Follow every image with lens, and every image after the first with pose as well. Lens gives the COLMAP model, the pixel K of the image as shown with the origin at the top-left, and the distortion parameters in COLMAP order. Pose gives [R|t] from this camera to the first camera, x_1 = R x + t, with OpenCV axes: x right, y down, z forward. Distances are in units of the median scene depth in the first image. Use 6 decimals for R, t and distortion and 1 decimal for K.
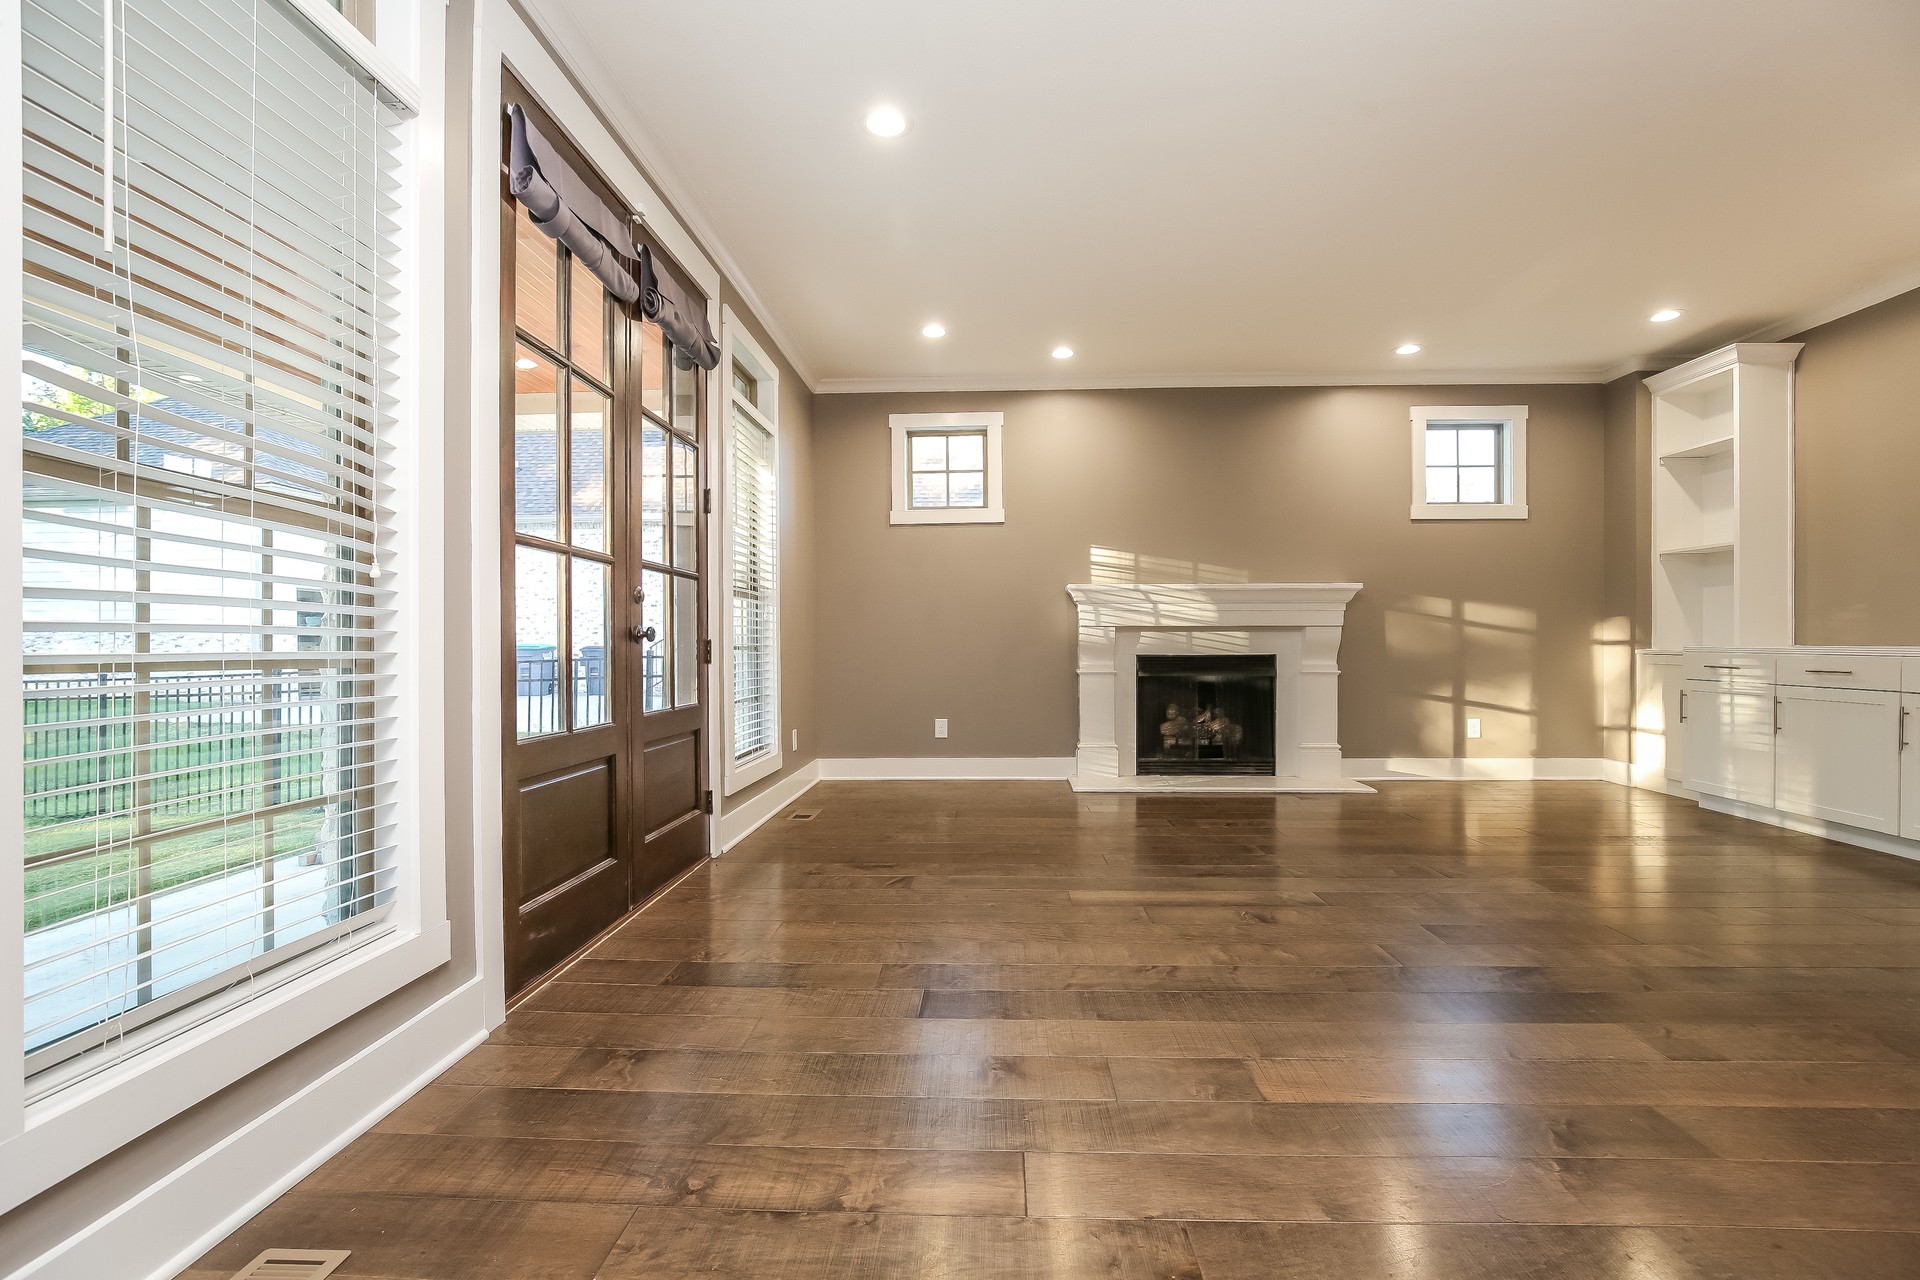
lens RADIAL K [[884.8, 0, 959.5], [0, 884.8, 650.2], [0, 0, 1]] dist [-0.015064, 0.000613]
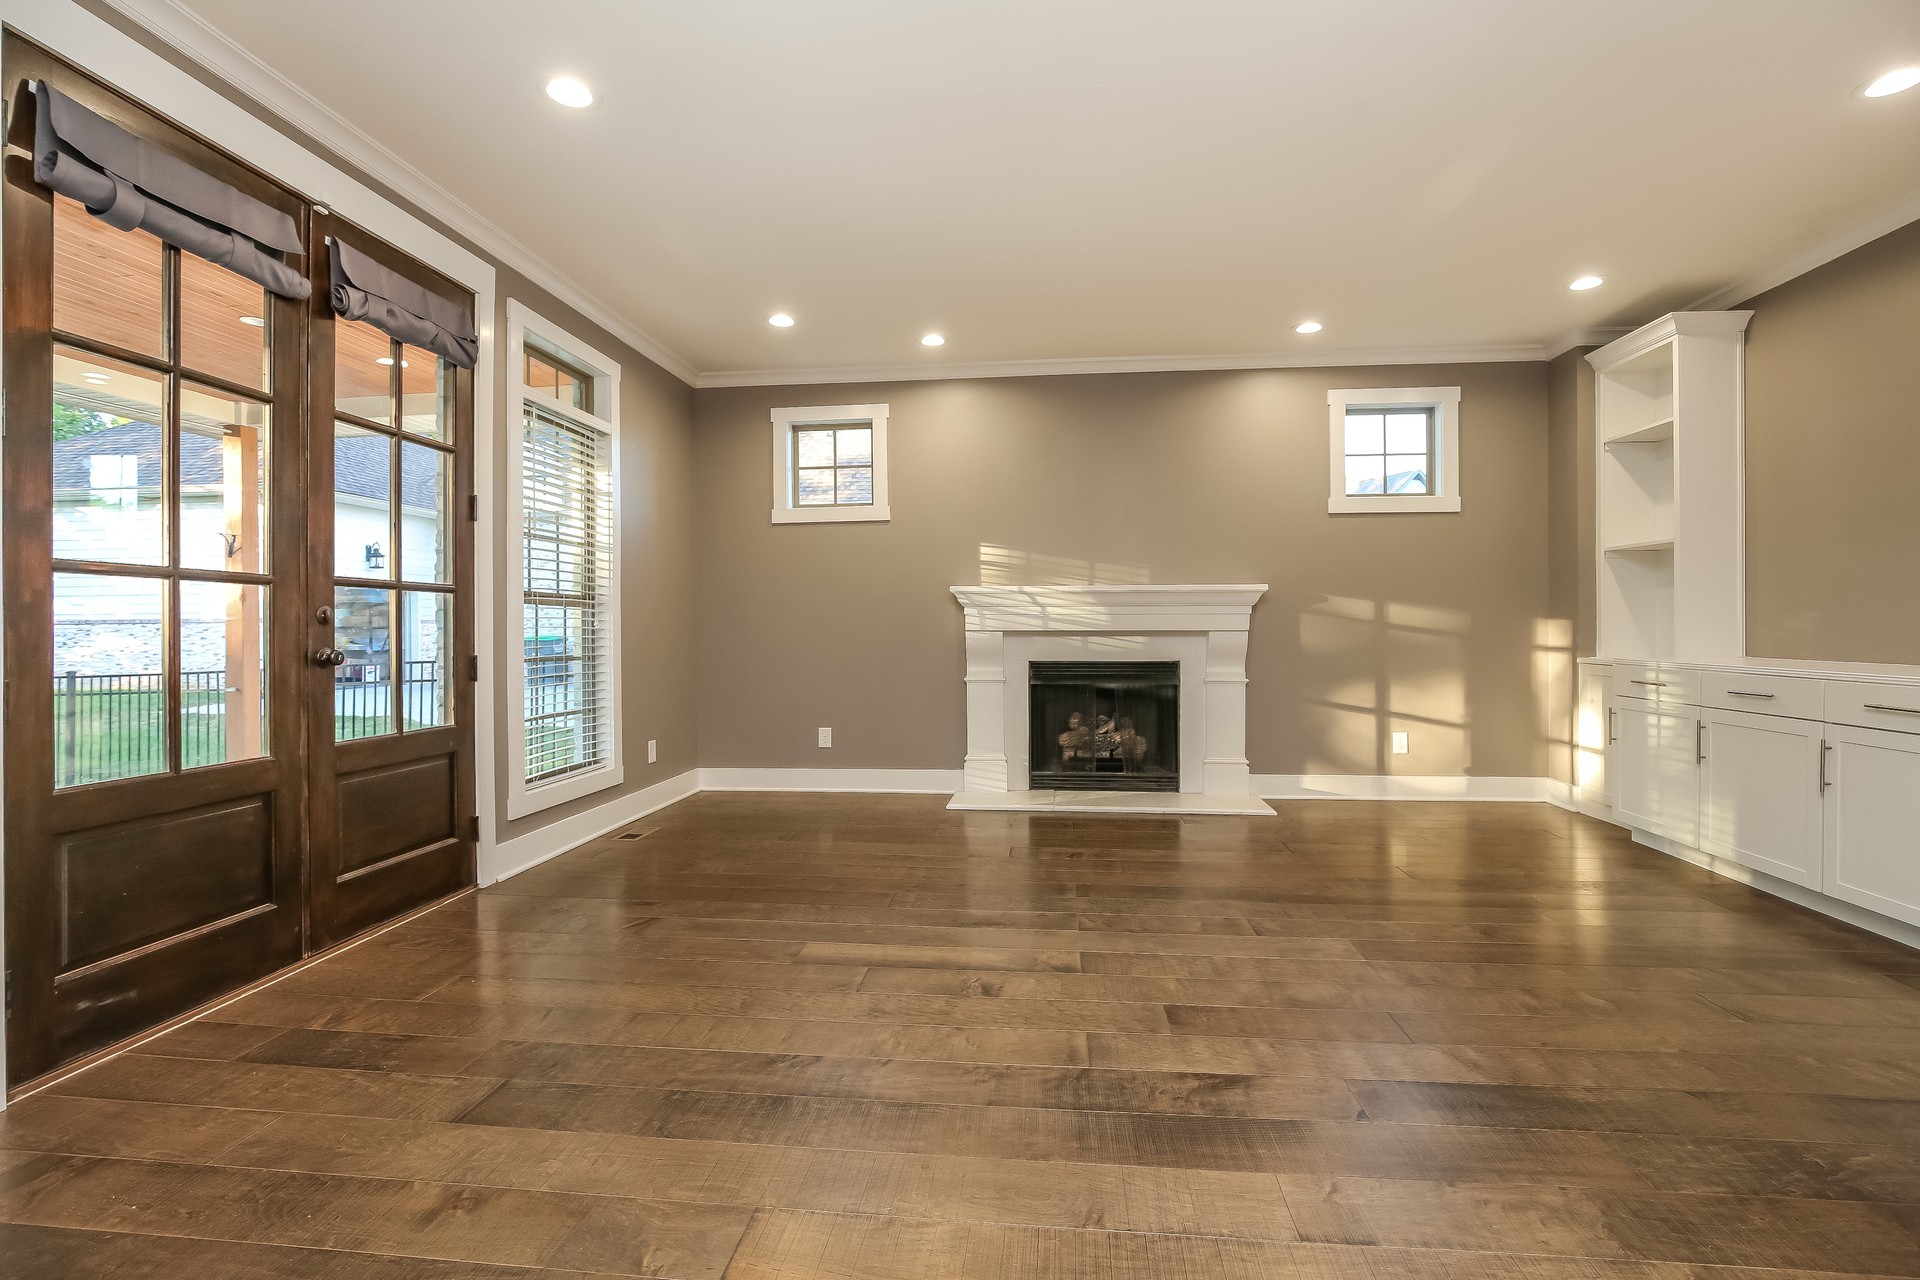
lens RADIAL K [[875.5, 0, 964.1], [0, 875.5, 633.7], [0, 0, 1]] dist [-0.015509, 0.001224]
pose [[0.998006, 0.000340, -0.063119, 0.195608], [-0.000450, 0.999998, -0.001725, -0.022429], [0.063118, 0.001750, 0.998005, 0.074243]]
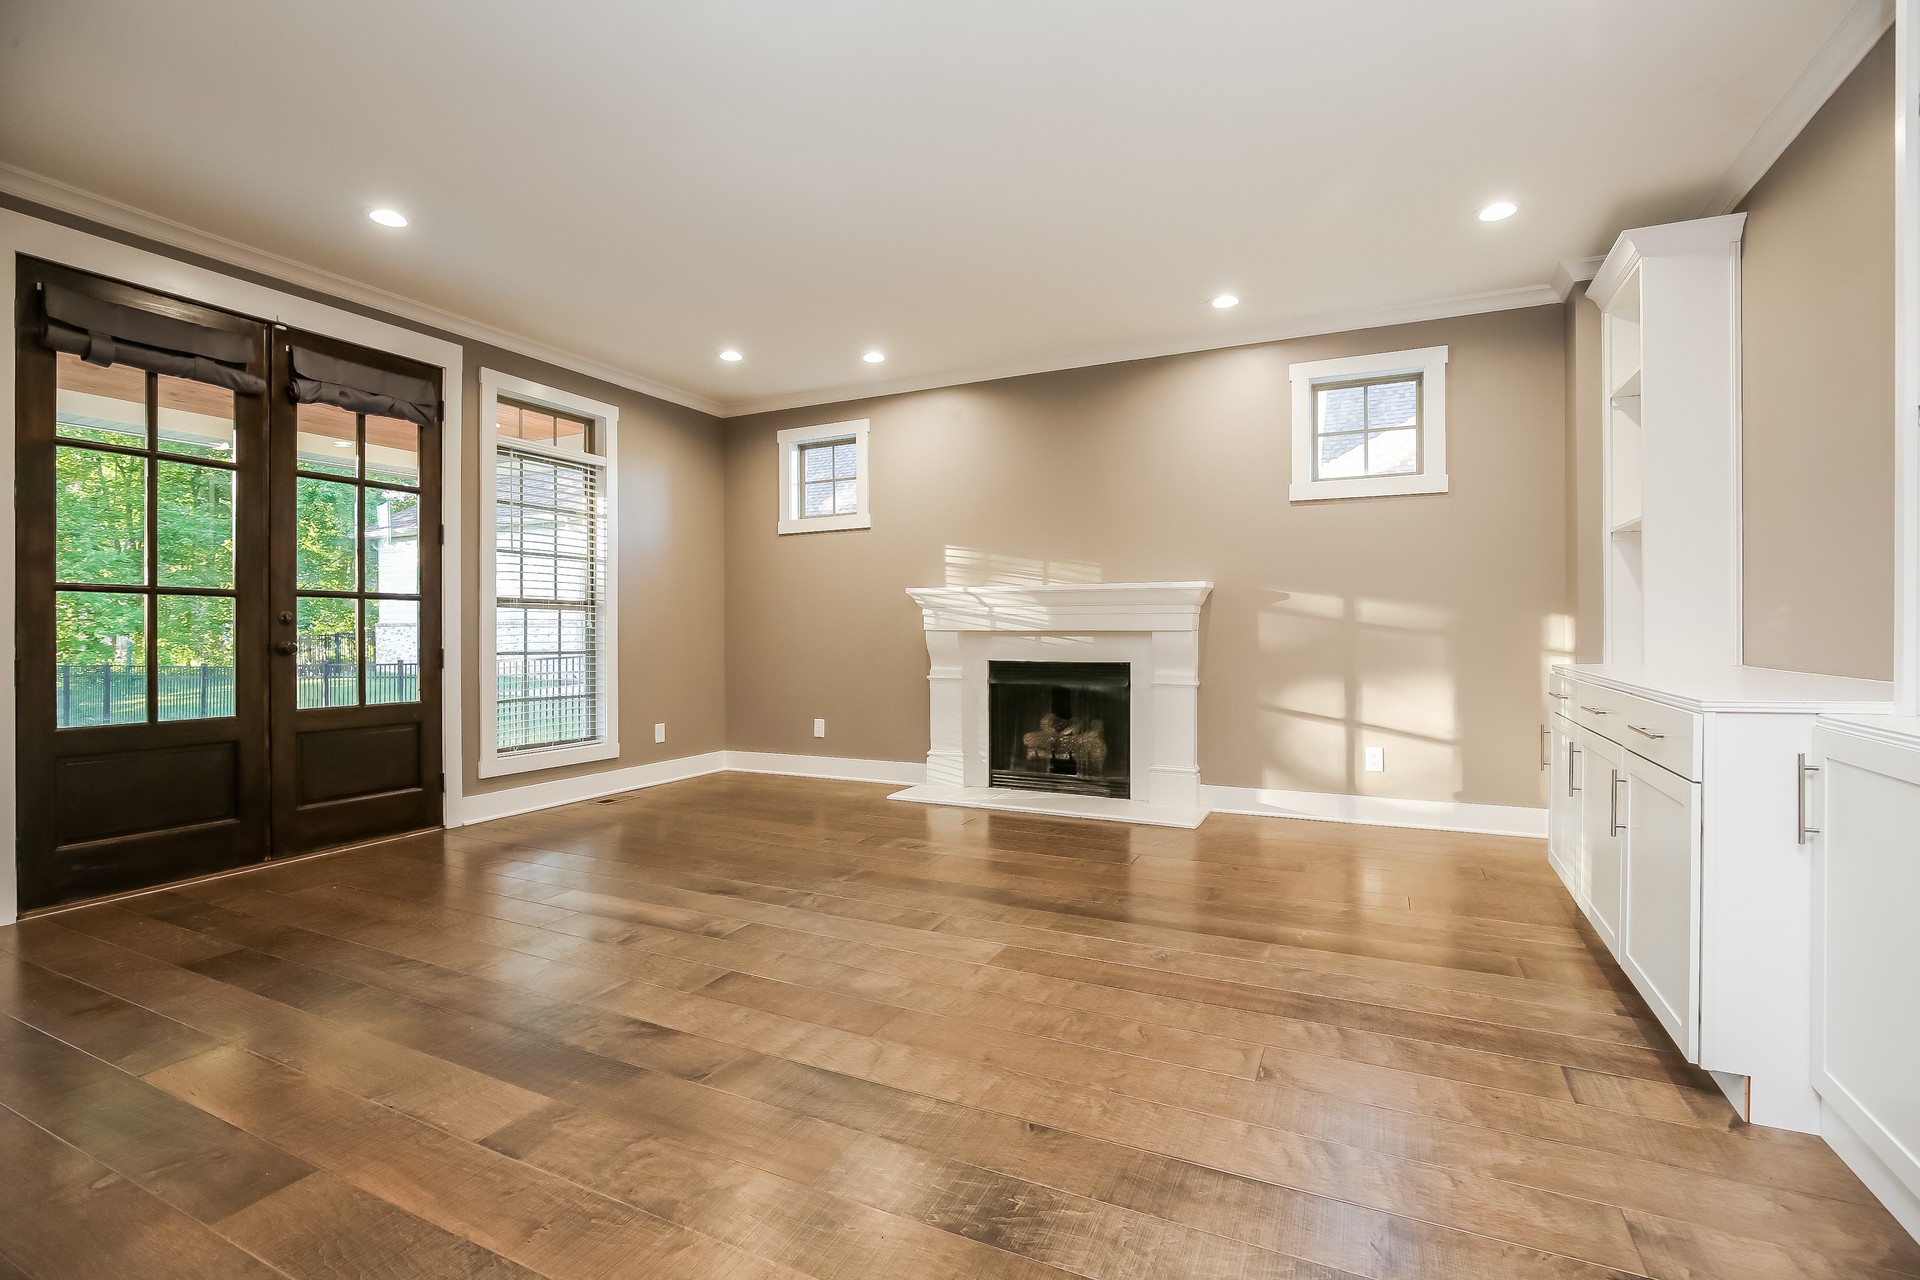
lens RADIAL K [[874.1, 0, 960.0], [0, 874.1, 640.0], [0, 0, 1]] dist [-0.034567, 0.012118]
pose [[0.916110, 0.004380, -0.400903, 0.564239], [-0.003469, 0.999989, 0.003000, -0.019863], [0.400912, -0.001357, 0.916115, 0.132378]]
